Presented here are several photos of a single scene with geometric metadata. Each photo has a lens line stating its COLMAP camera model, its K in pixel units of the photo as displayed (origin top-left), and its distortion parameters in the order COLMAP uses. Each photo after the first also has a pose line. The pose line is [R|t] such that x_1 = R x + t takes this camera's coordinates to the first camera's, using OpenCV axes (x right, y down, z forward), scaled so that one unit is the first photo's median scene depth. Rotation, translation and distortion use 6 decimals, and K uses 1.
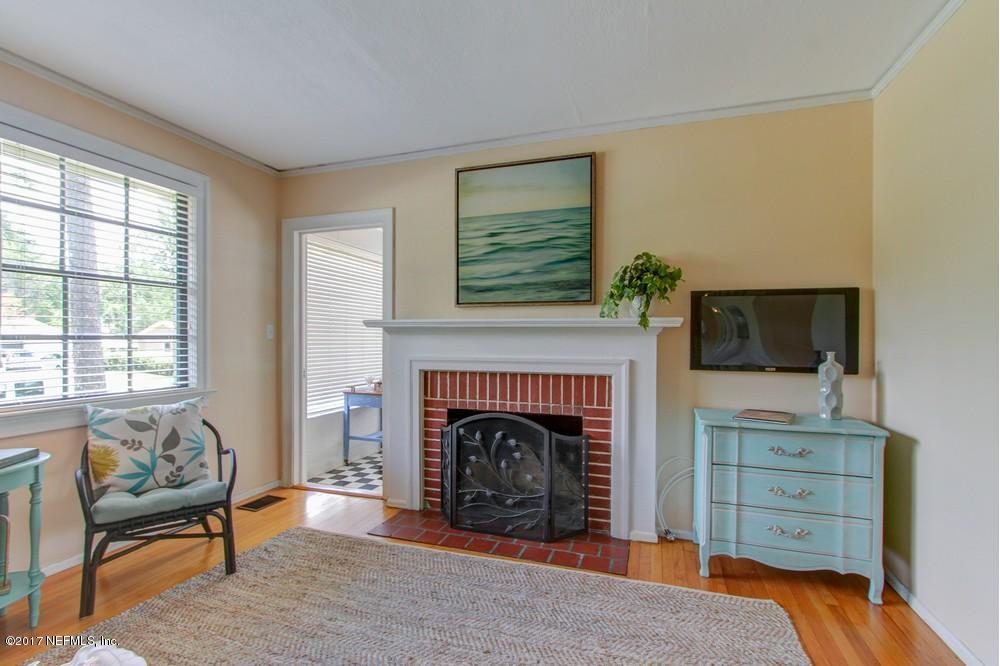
lens RADIAL K [[470.7, 0, 503.7], [0, 470.7, 338.6], [0, 0, 1]] dist [-0.013053, 0.003425]
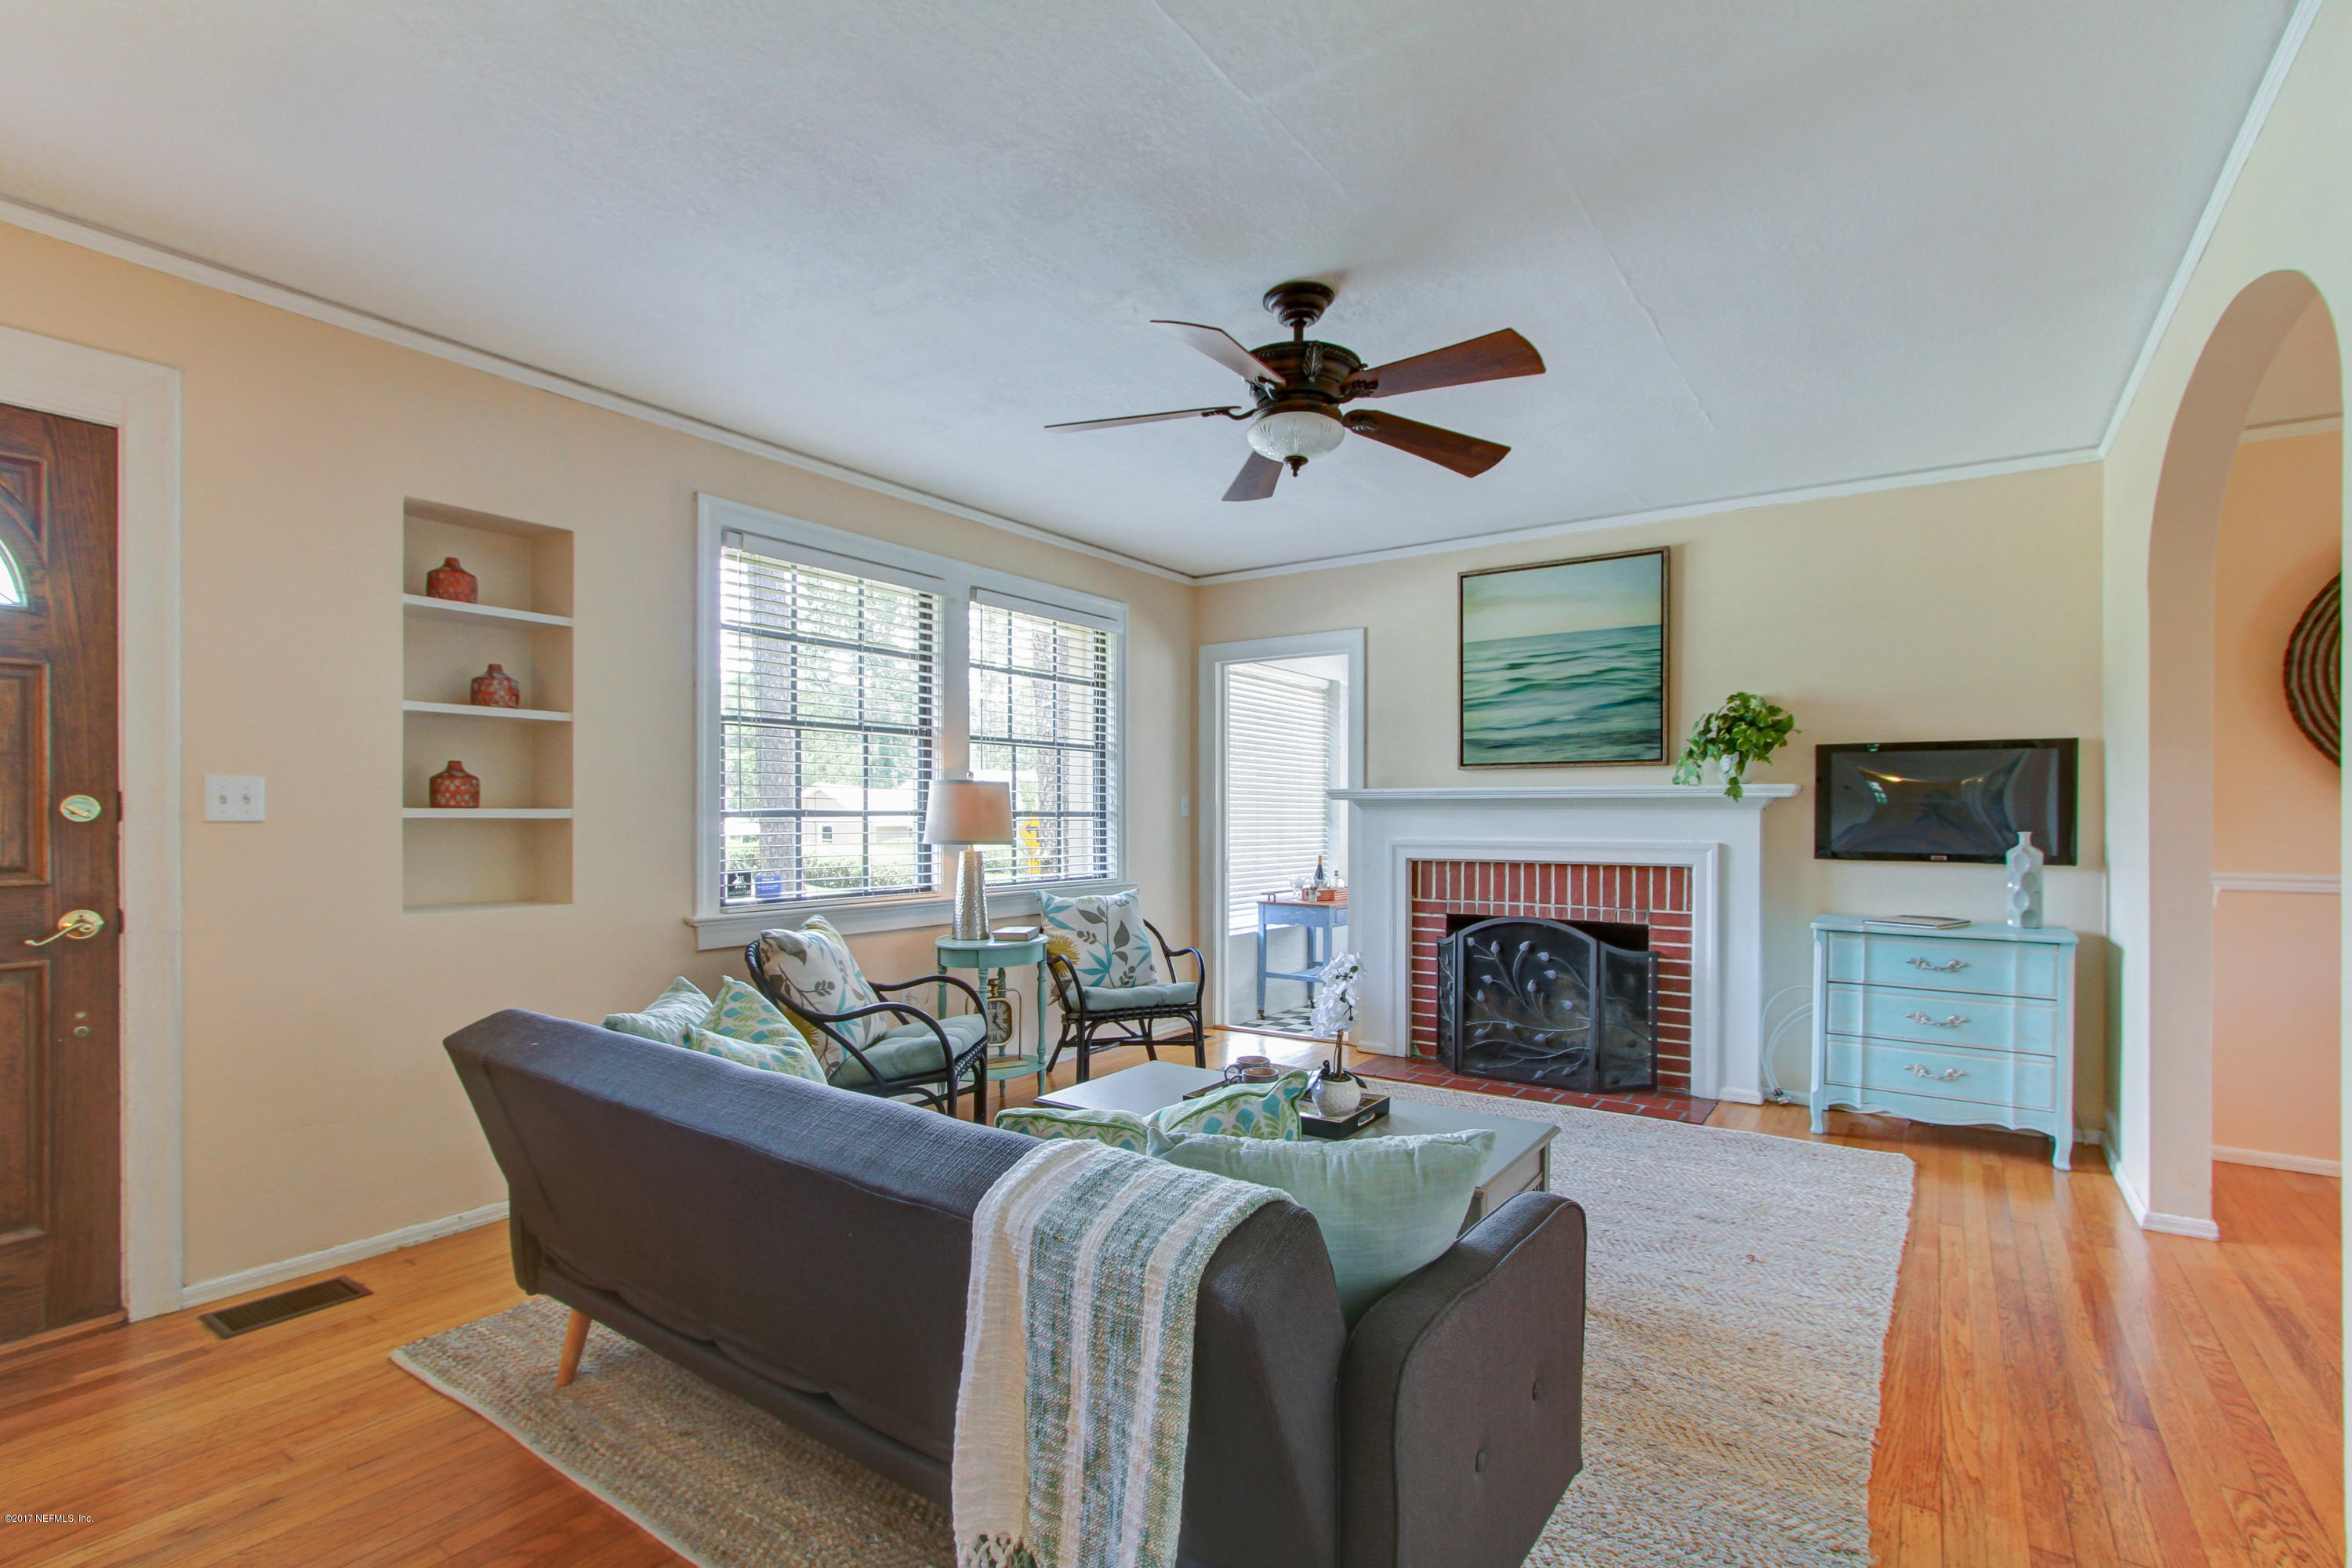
lens RADIAL K [[1107.0, 0, 1186.1], [0, 1107.0, 826.5], [0, 0, 1]] dist [-0.013053, 0.003425]
pose [[0.960800, 0.000141, -0.277243, -0.038621], [0.001726, 0.999977, 0.006488, 0.006698], [0.277238, -0.006712, 0.960778, -0.776632]]
